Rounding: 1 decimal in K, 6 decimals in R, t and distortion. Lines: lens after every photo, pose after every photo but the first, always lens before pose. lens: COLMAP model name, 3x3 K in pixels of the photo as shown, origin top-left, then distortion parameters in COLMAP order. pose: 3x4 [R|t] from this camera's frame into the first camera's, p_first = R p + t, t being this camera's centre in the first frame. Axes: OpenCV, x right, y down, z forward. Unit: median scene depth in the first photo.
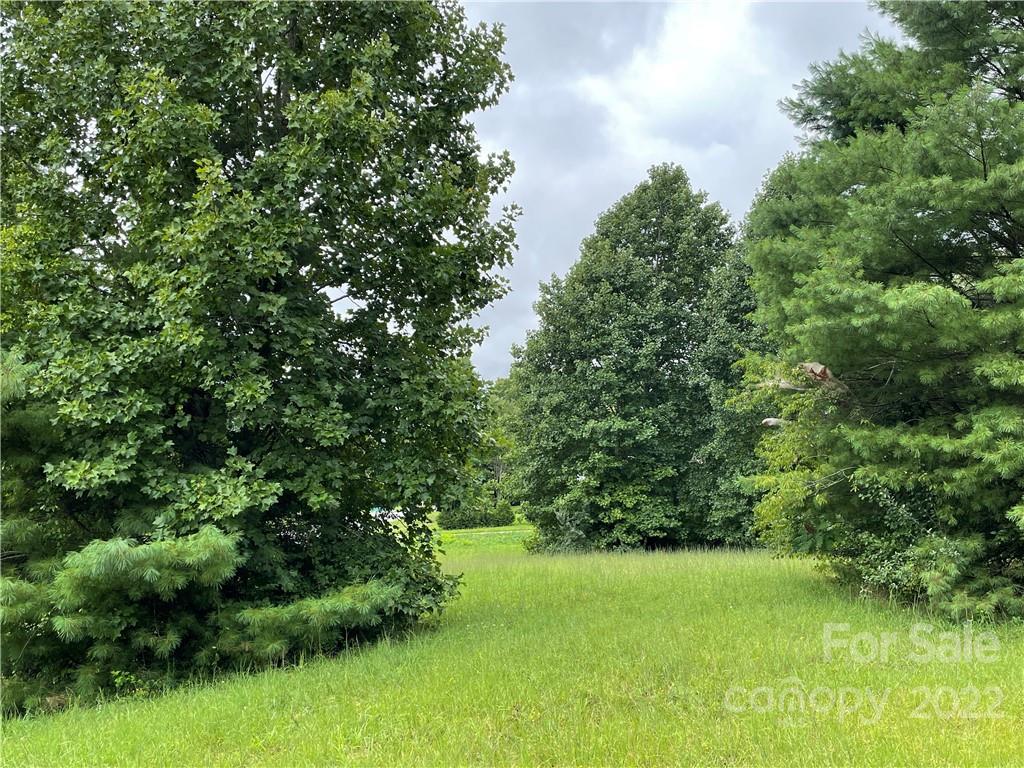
lens RADIAL K [[948.8, 0, 506.5], [0, 948.8, 381.6], [0, 0, 1]] dist [0.037636, 0.000000]
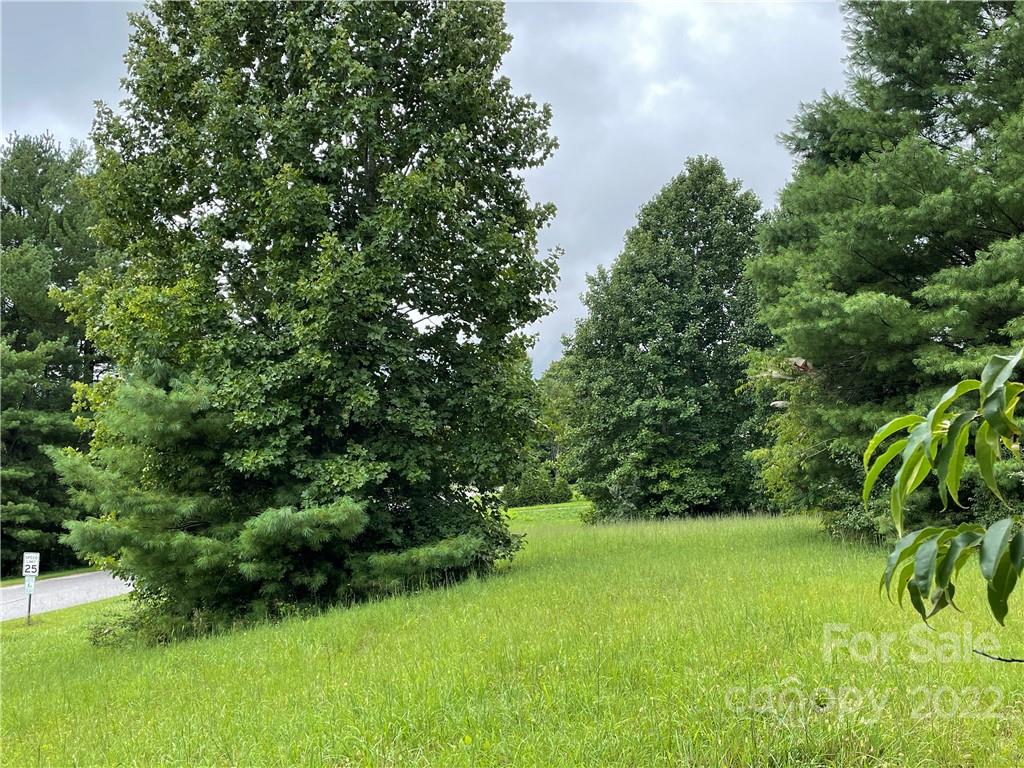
lens RADIAL K [[948.8, 0, 495.6], [0, 948.8, 383.0], [0, 0, 1]] dist [0.037636, 0.000000]
pose [[0.996805, -0.037974, -0.070268, 0.011798], [0.039517, 0.999004, 0.020701, -0.028249], [0.069412, -0.023412, 0.997313, -0.298198]]
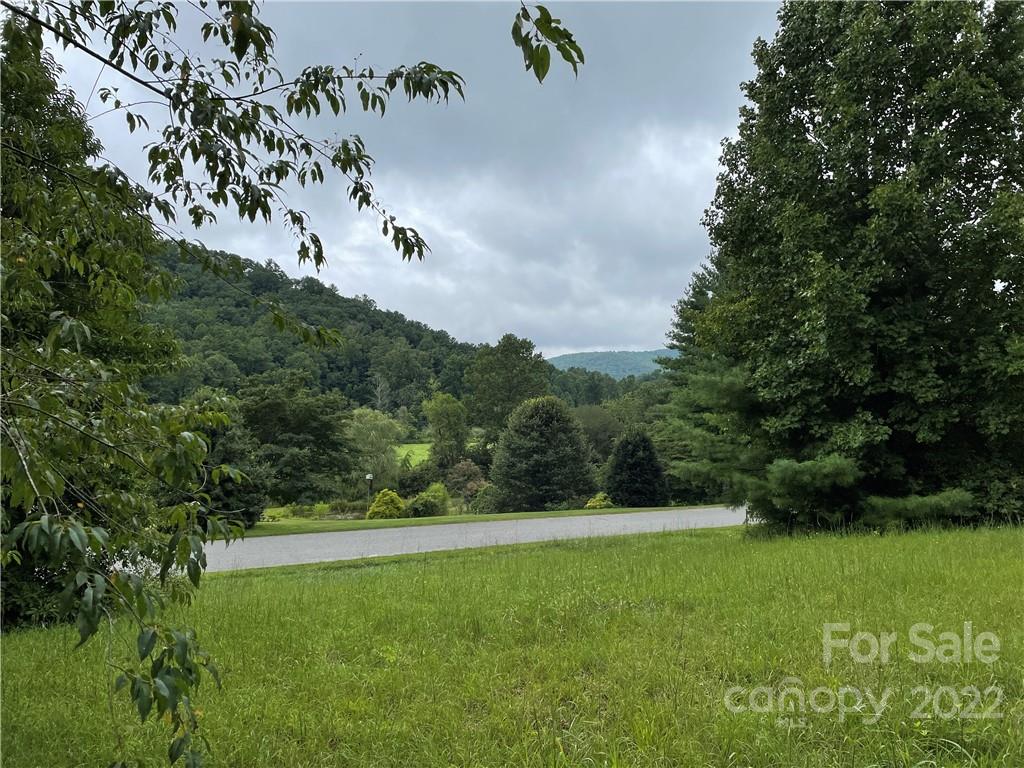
lens RADIAL K [[753.9, 0, 511.9], [0, 753.9, 376.0], [0, 0, 1]] dist [0.087507, -0.104077]
pose [[0.526295, -0.085944, -0.845947, 0.482190], [0.124048, 0.991995, -0.023607, -0.027332], [0.841205, -0.092514, 0.532743, -0.212919]]
